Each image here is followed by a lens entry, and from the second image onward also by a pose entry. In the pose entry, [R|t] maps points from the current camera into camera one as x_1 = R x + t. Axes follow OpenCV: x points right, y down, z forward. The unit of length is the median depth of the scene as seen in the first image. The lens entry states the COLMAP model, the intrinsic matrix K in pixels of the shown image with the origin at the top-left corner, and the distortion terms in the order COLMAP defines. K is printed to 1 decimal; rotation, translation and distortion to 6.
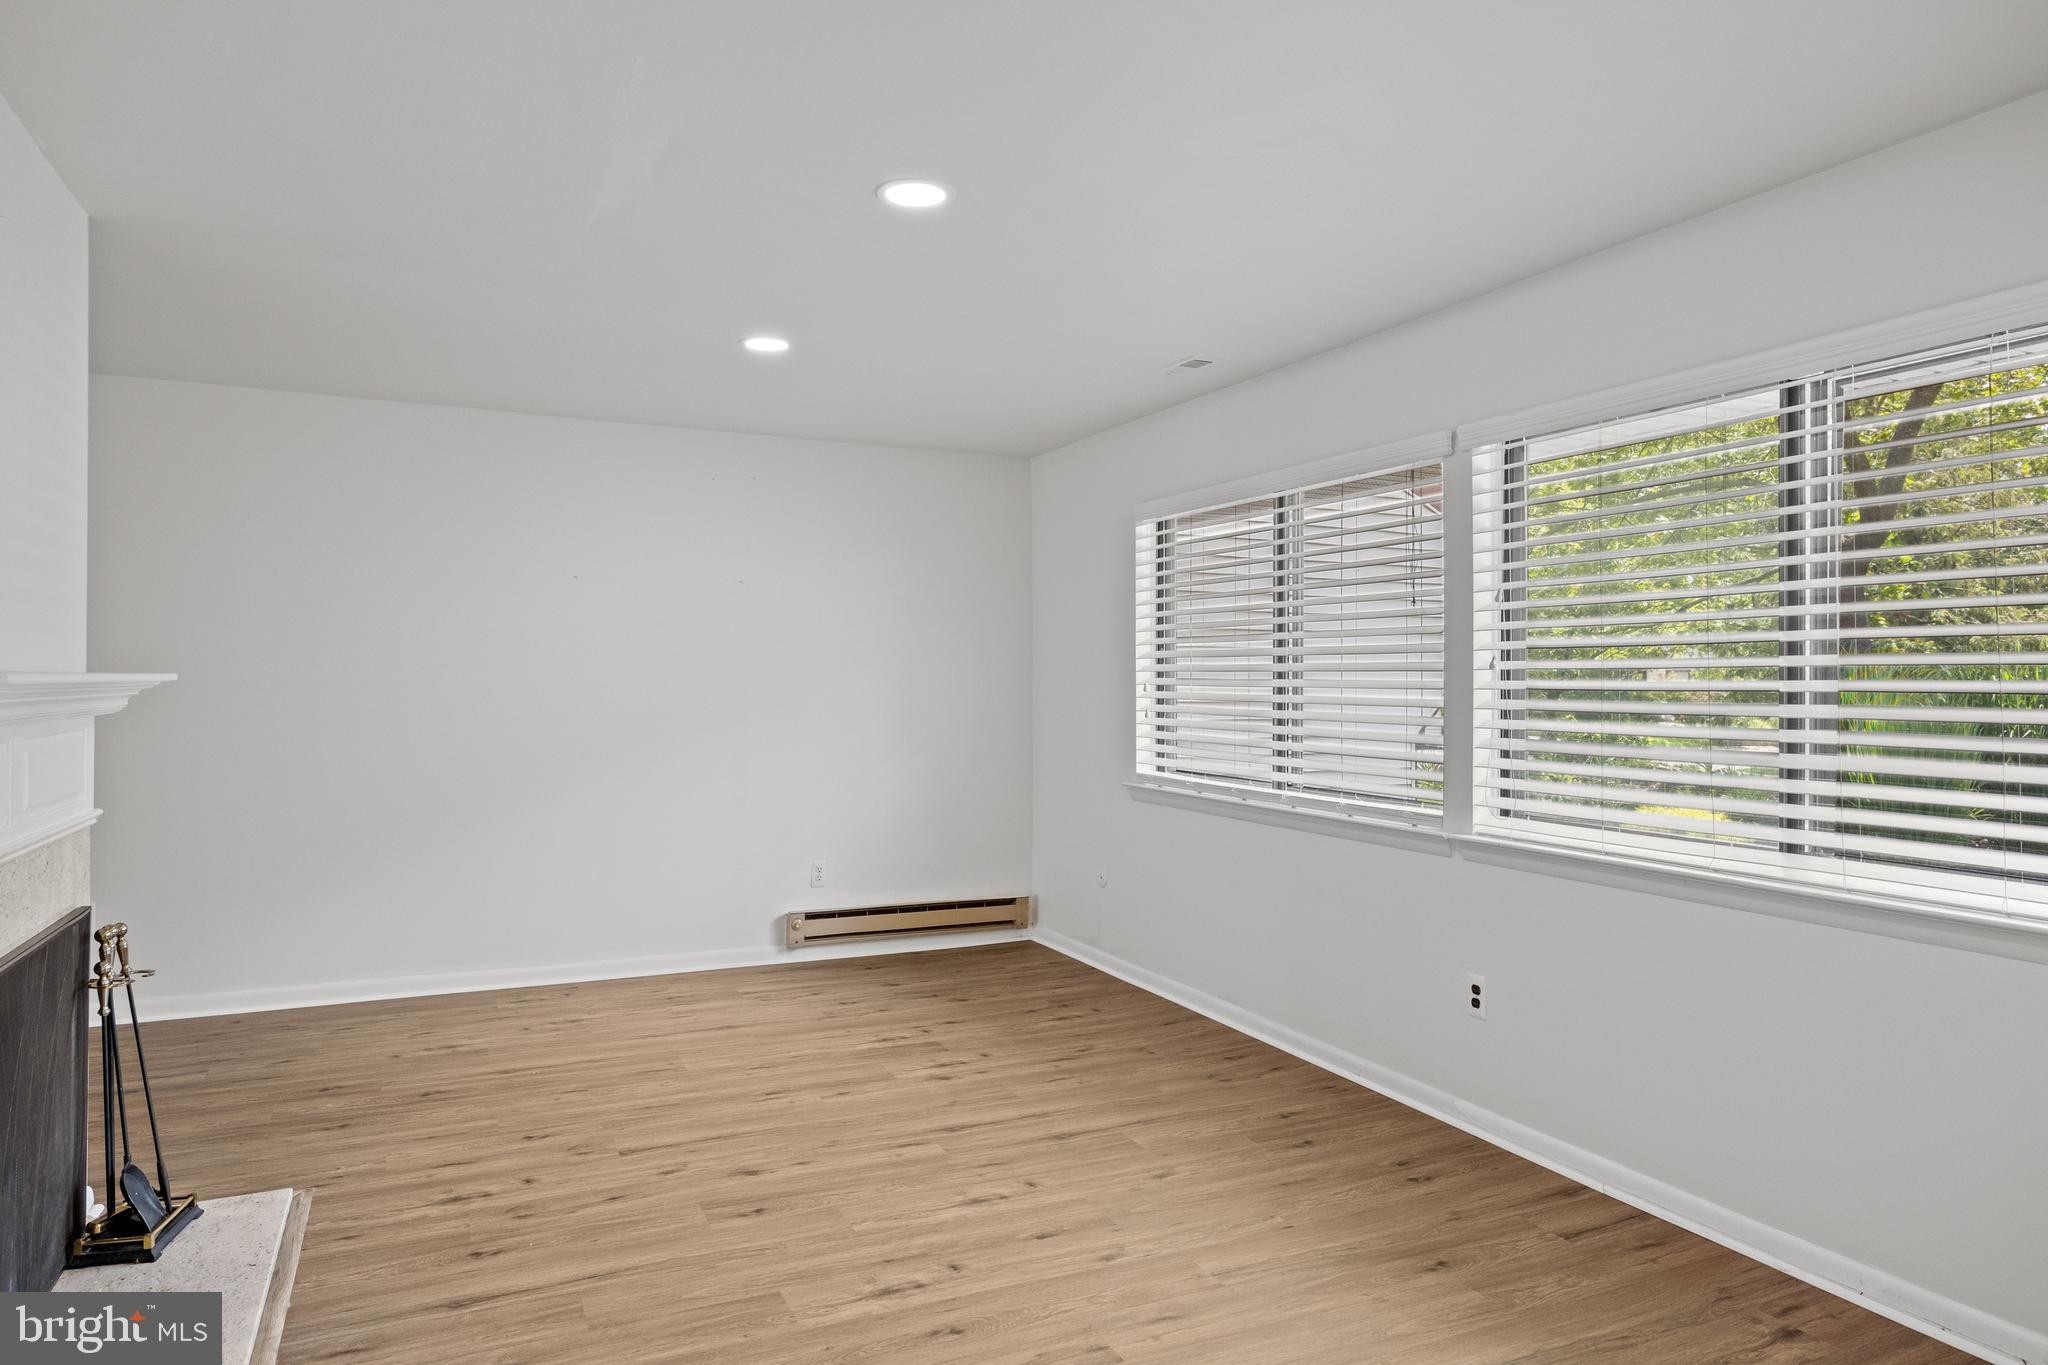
lens RADIAL K [[1250.6, 0, 983.3], [0, 1250.6, 692.2], [0, 0, 1]] dist [-0.004166, 0.000778]
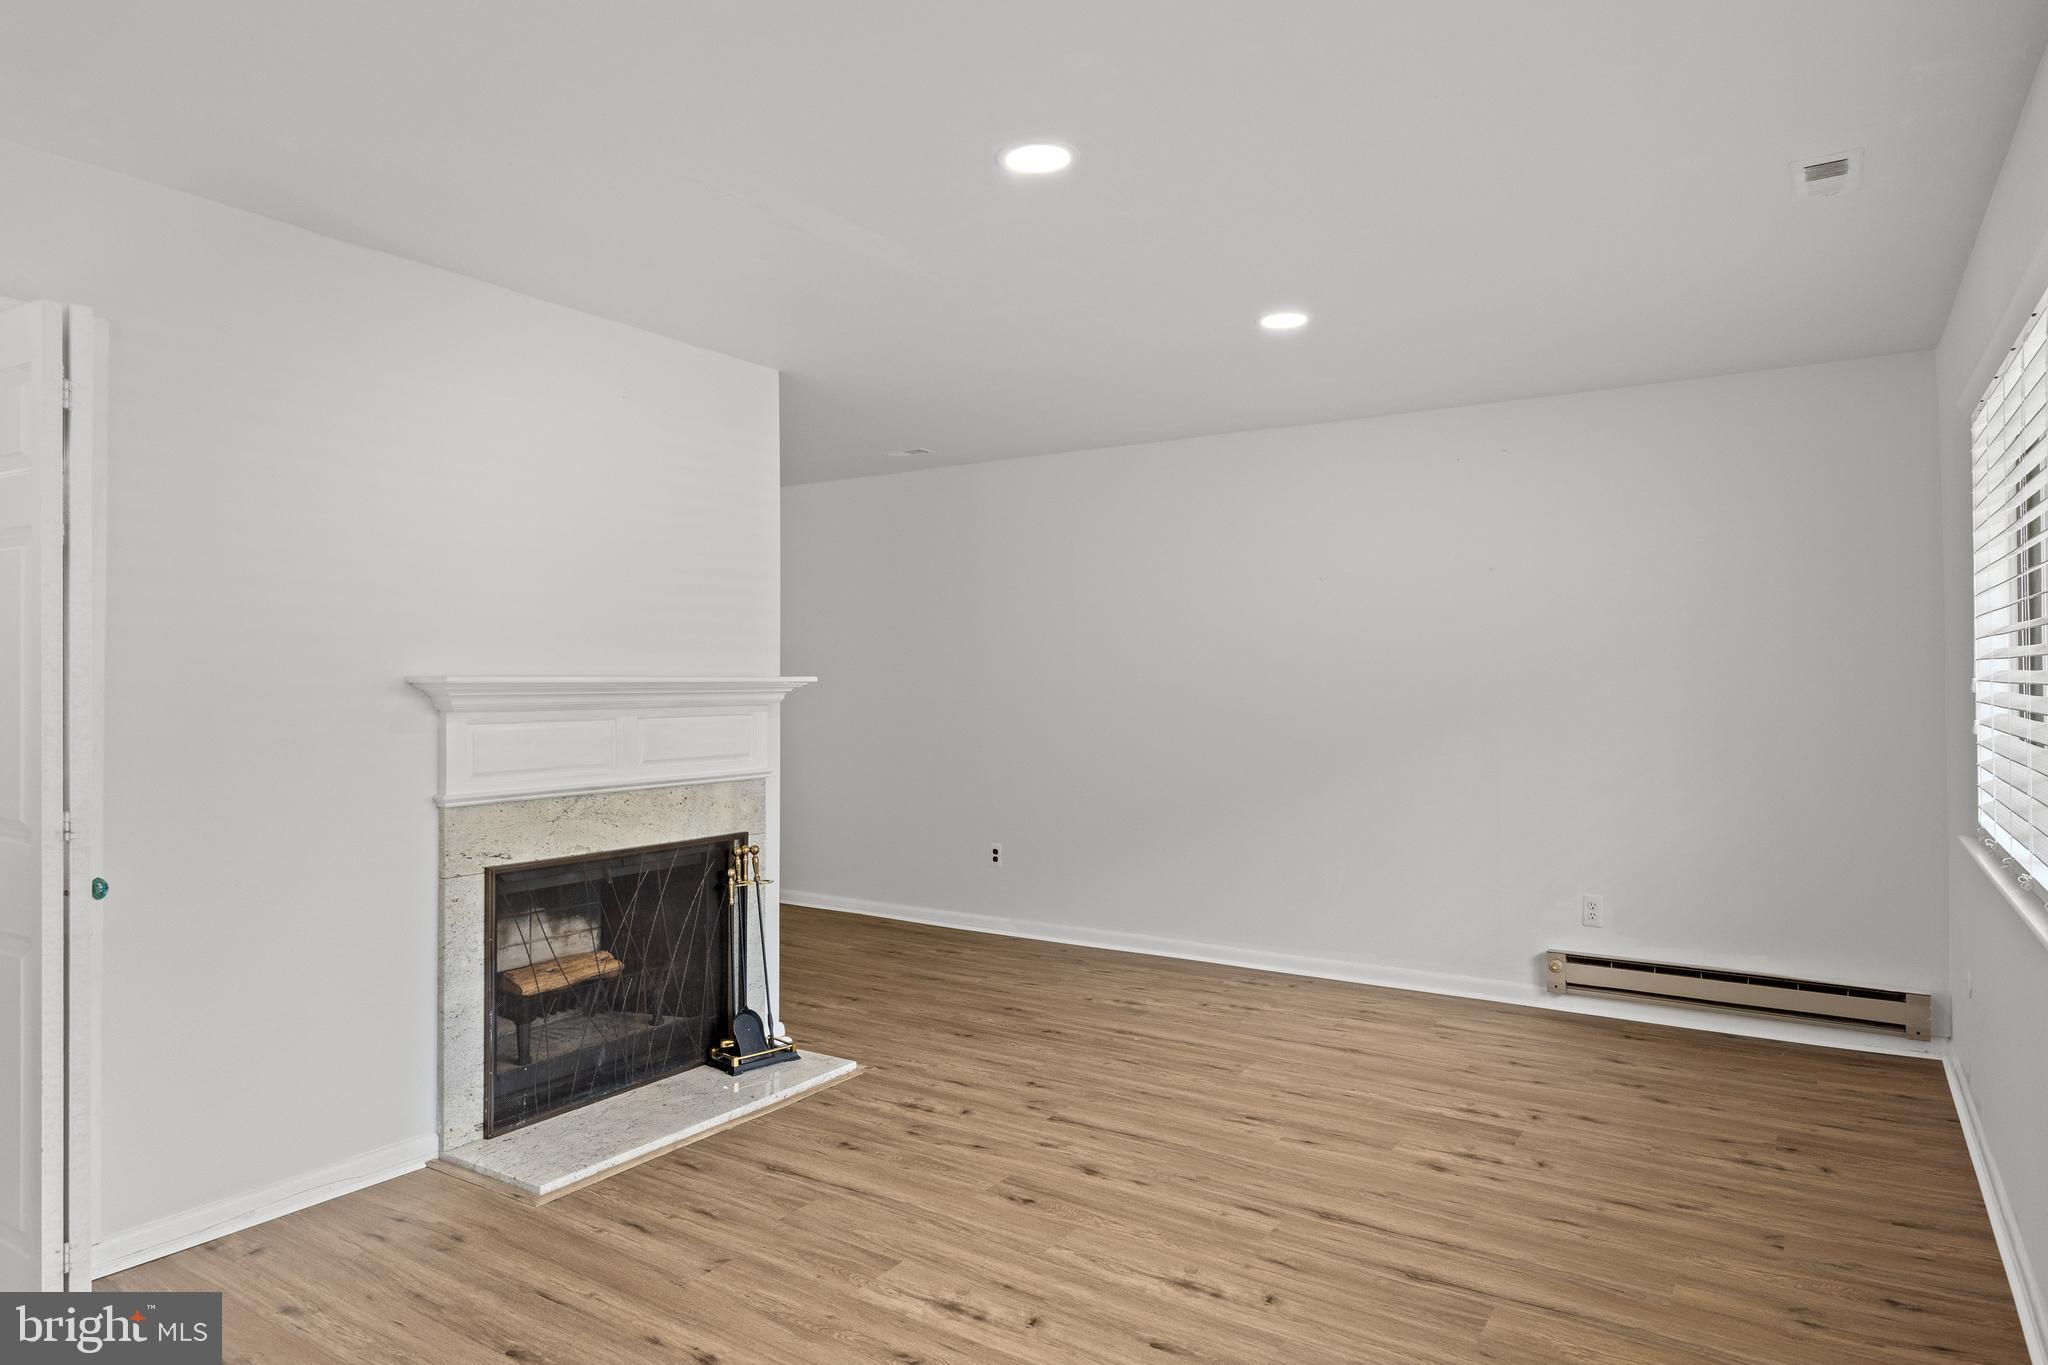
lens RADIAL K [[1197.0, 0, 1008.9], [0, 1197.0, 673.5], [0, 0, 1]] dist [-0.005258, 0.001248]
pose [[0.531705, -0.013103, -0.846828, 0.543784], [-0.002583, 0.999851, -0.017092, 0.003237], [0.846926, 0.011276, 0.531592, 0.397154]]
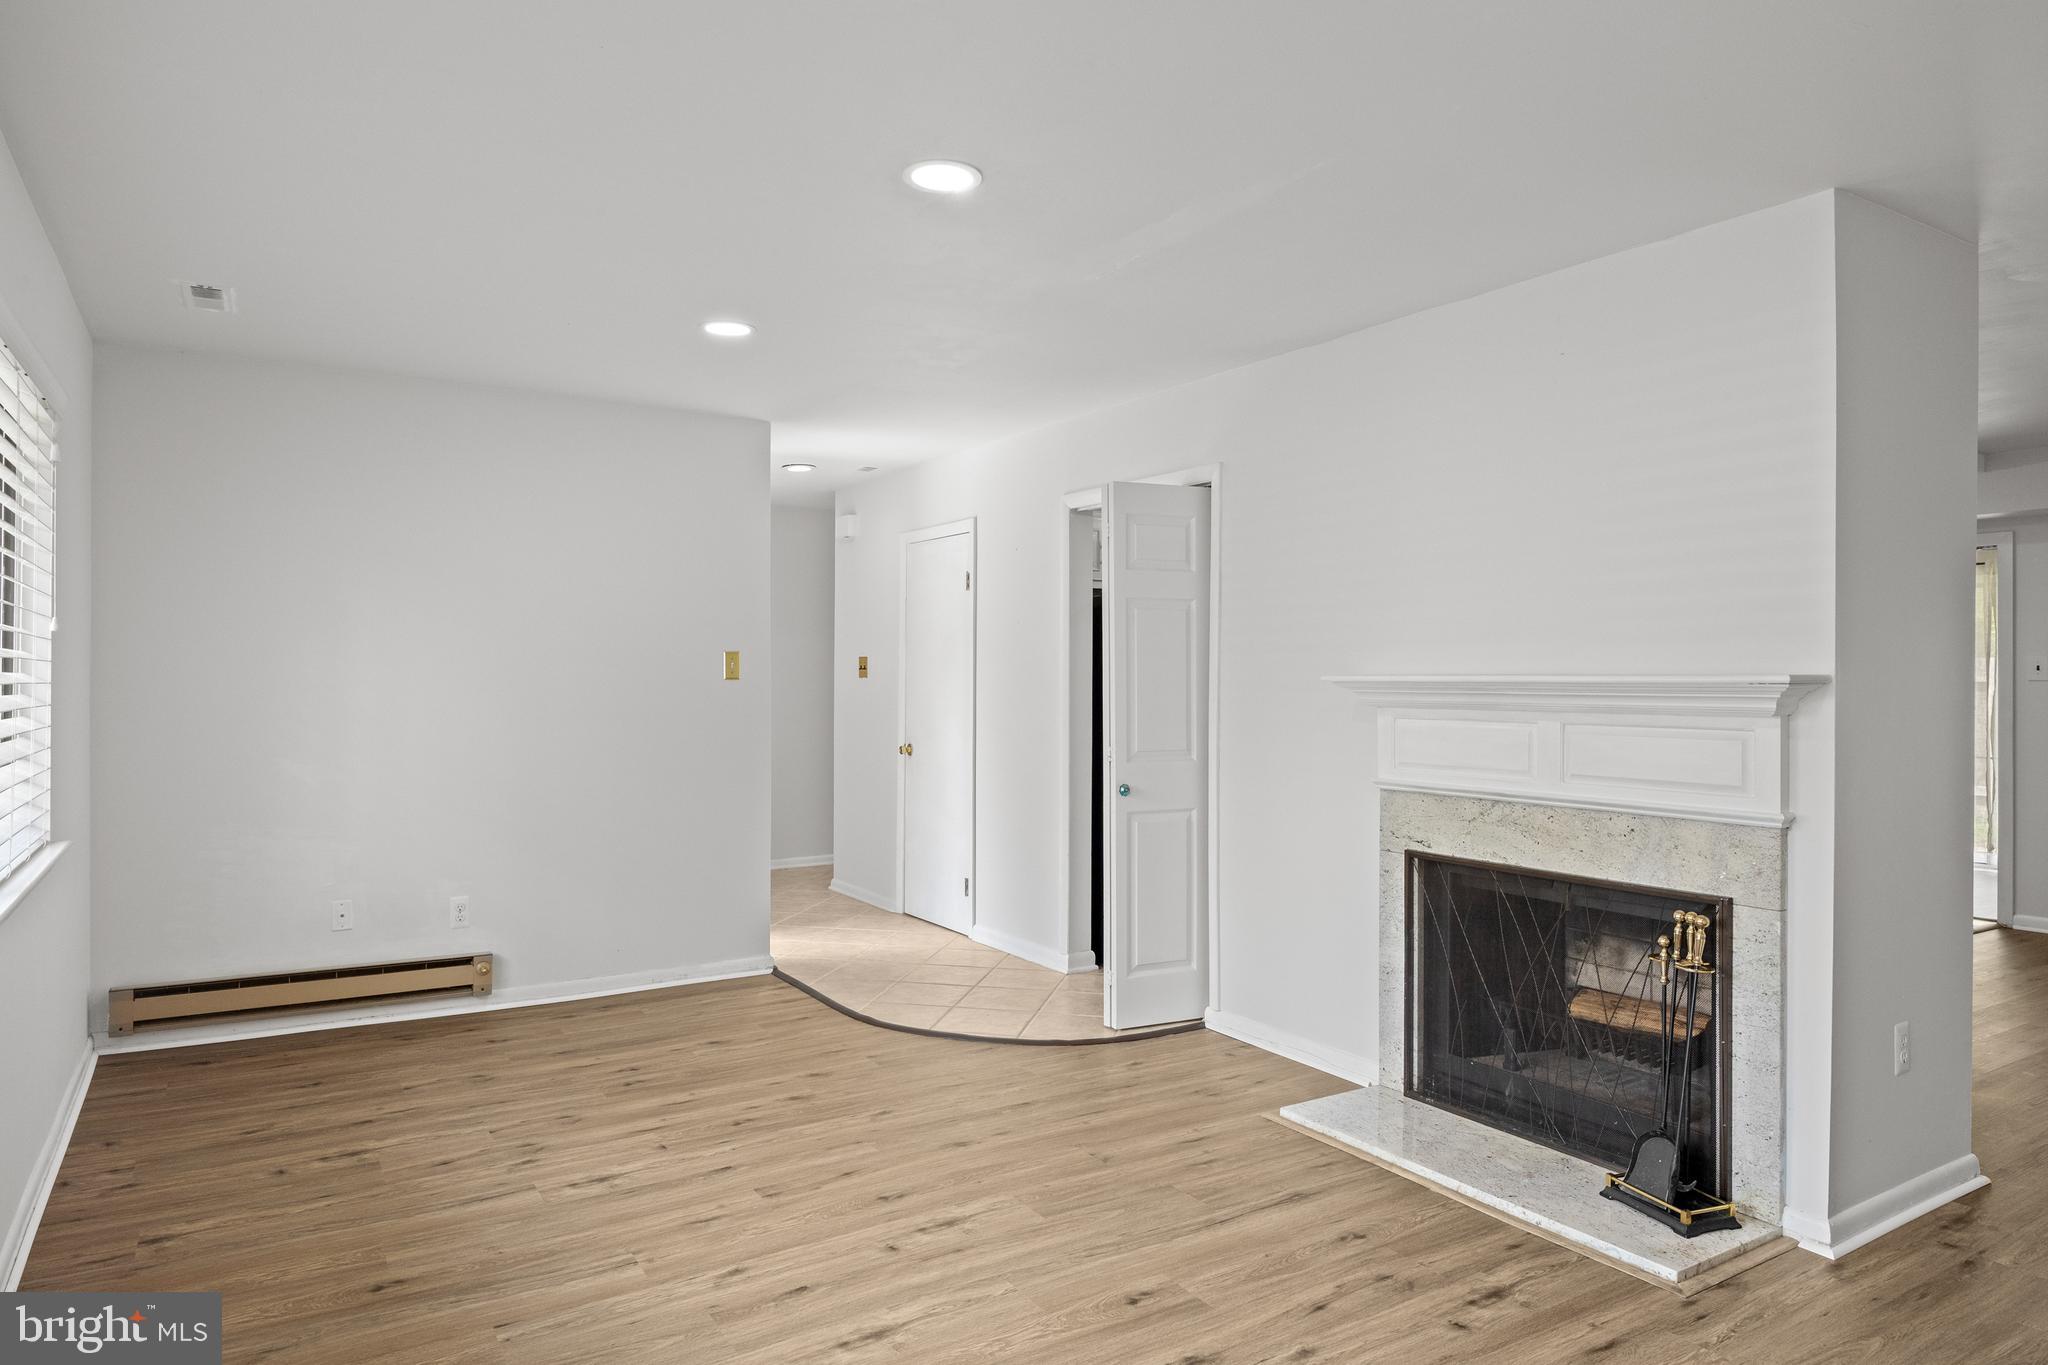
lens RADIAL K [[1250.6, 0, 1031.5], [0, 1250.6, 676.0], [0, 0, 1]] dist [-0.004166, 0.000778]
pose [[-0.987741, -0.006700, -0.155956, 0.021077], [-0.008615, 0.999896, 0.011605, -0.018292], [0.155862, 0.012806, -0.987696, 1.555507]]
